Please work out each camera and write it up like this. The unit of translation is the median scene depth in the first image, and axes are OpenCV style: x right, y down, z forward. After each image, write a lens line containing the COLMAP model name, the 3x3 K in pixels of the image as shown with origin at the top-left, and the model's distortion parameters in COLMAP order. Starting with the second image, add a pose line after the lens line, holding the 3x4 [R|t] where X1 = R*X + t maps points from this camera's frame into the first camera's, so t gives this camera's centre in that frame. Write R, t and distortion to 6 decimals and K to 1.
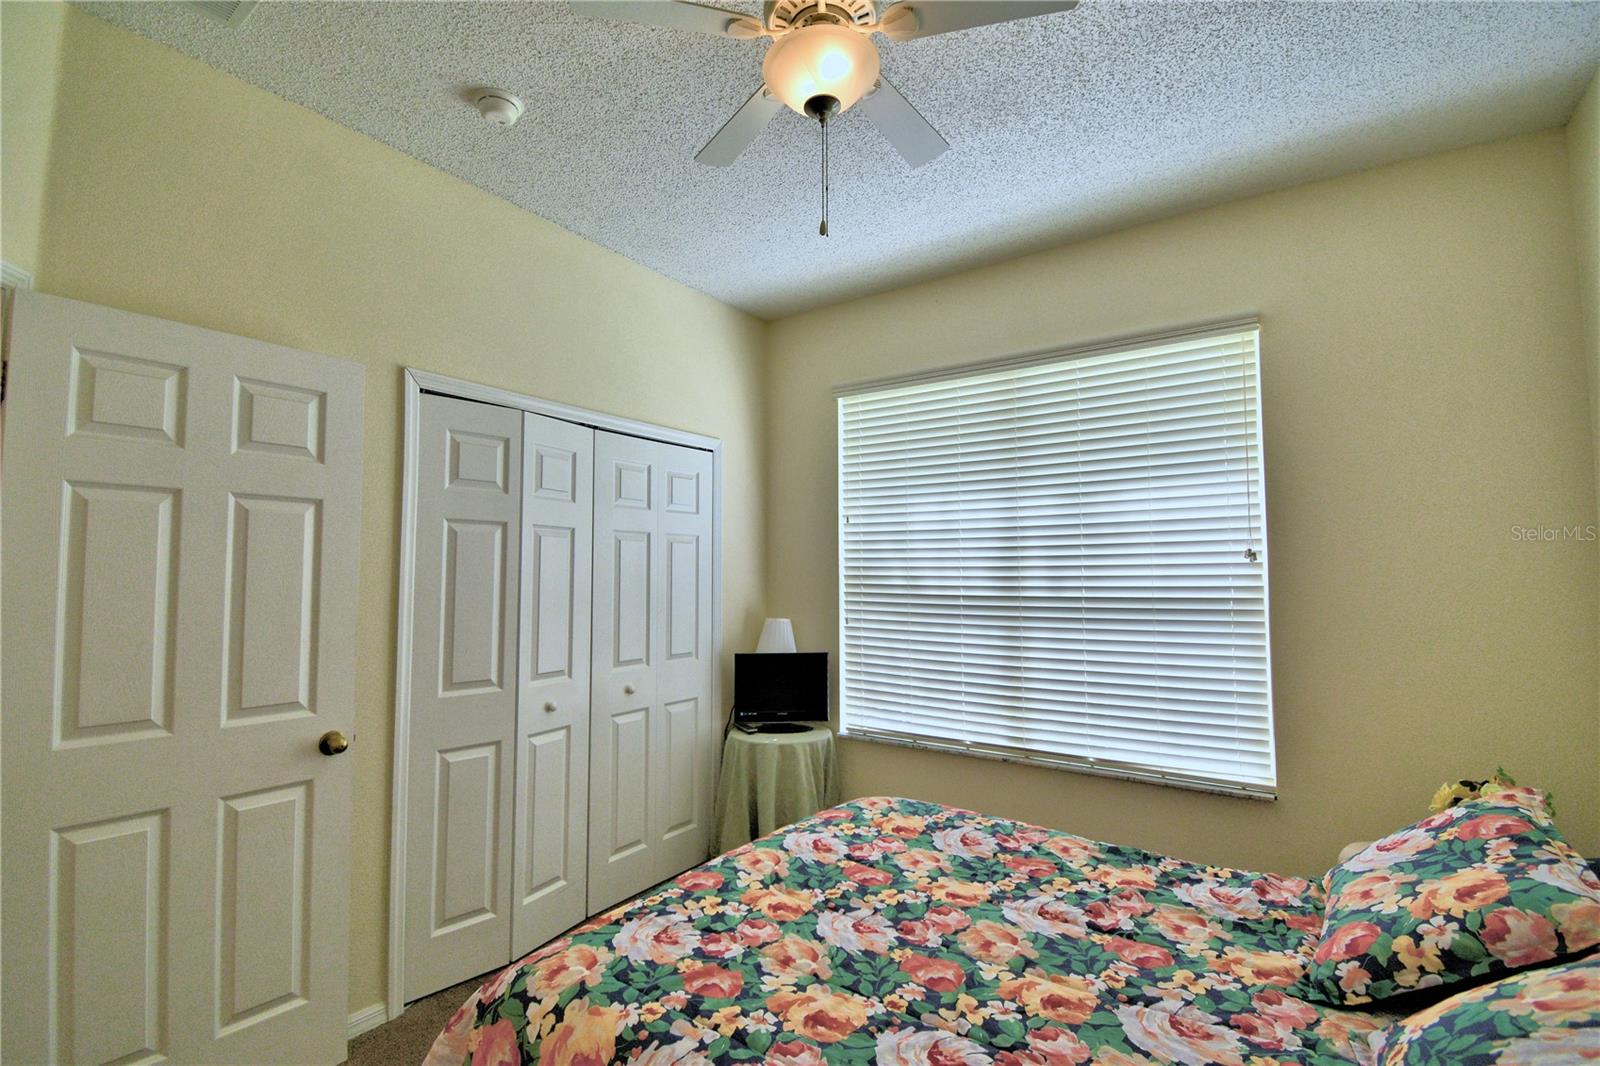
lens RADIAL K [[725.4, 0, 781.8], [0, 725.4, 534.4], [0, 0, 1]] dist [0.024064, -0.032631]
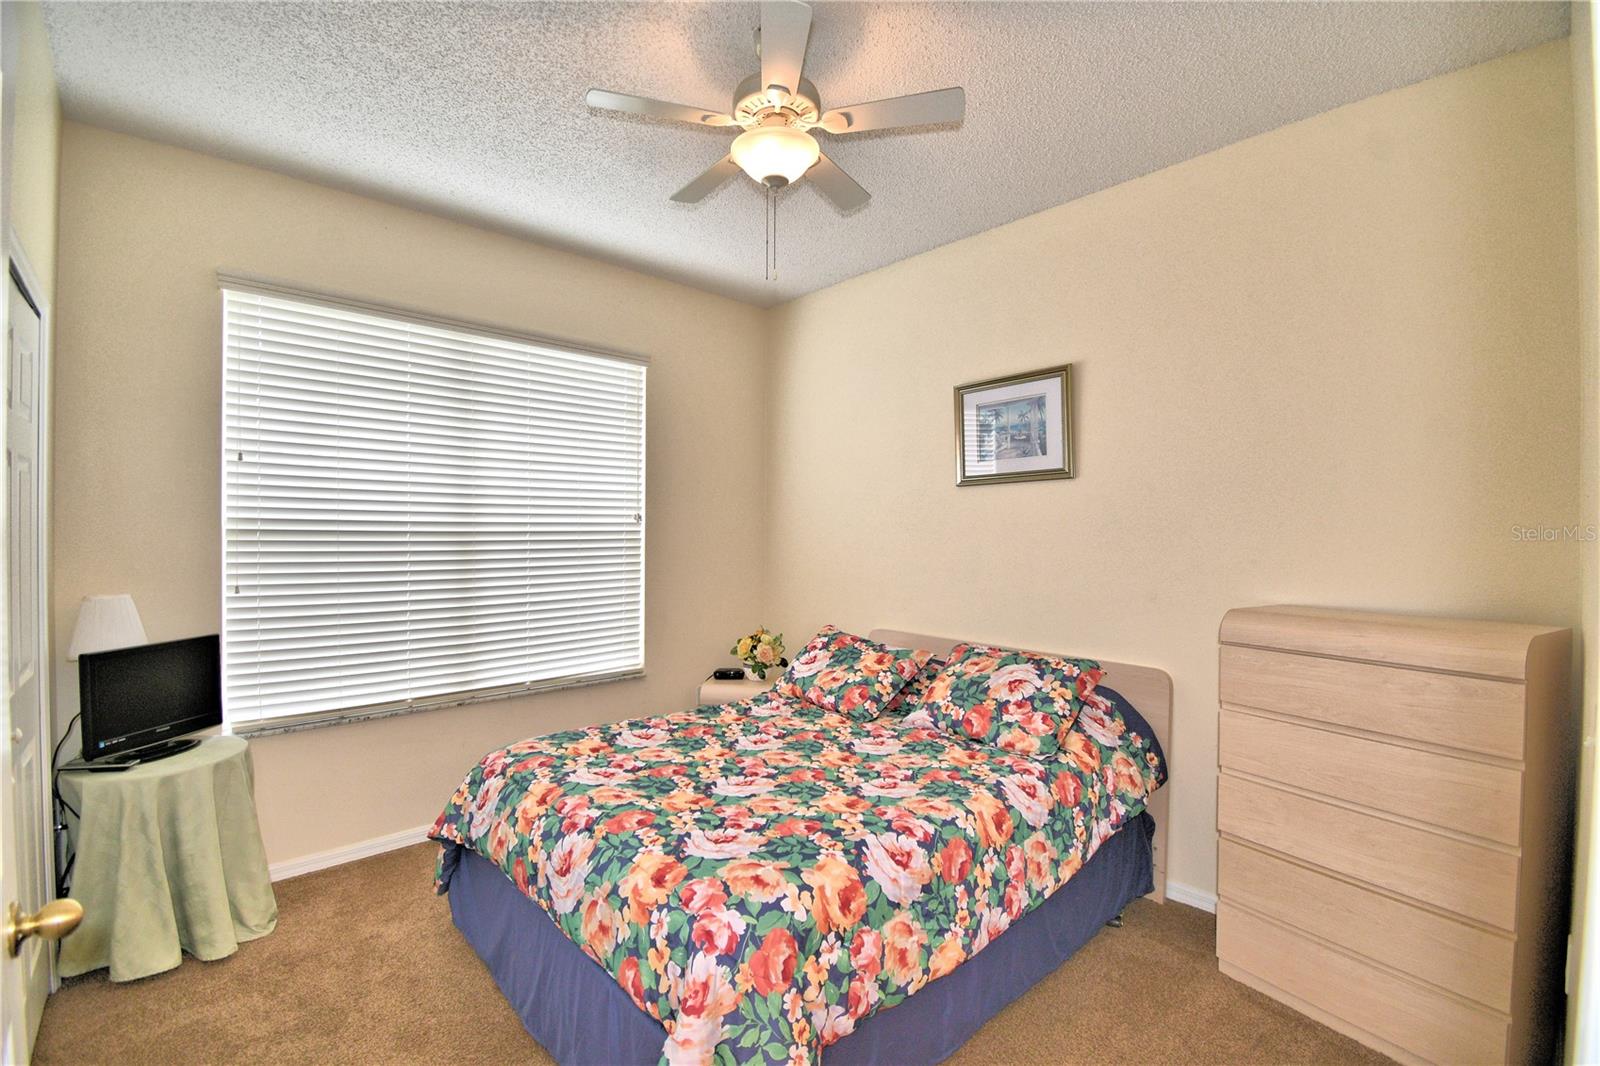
lens RADIAL K [[706.8, 0, 791.9], [0, 706.8, 535.7], [0, 0, 1]] dist [0.025488, -0.029028]
pose [[0.212124, -0.006718, 0.977220, -1.026772], [-0.060662, 0.997957, 0.020028, 0.025074], [-0.975358, -0.063528, 0.211283, 0.555147]]
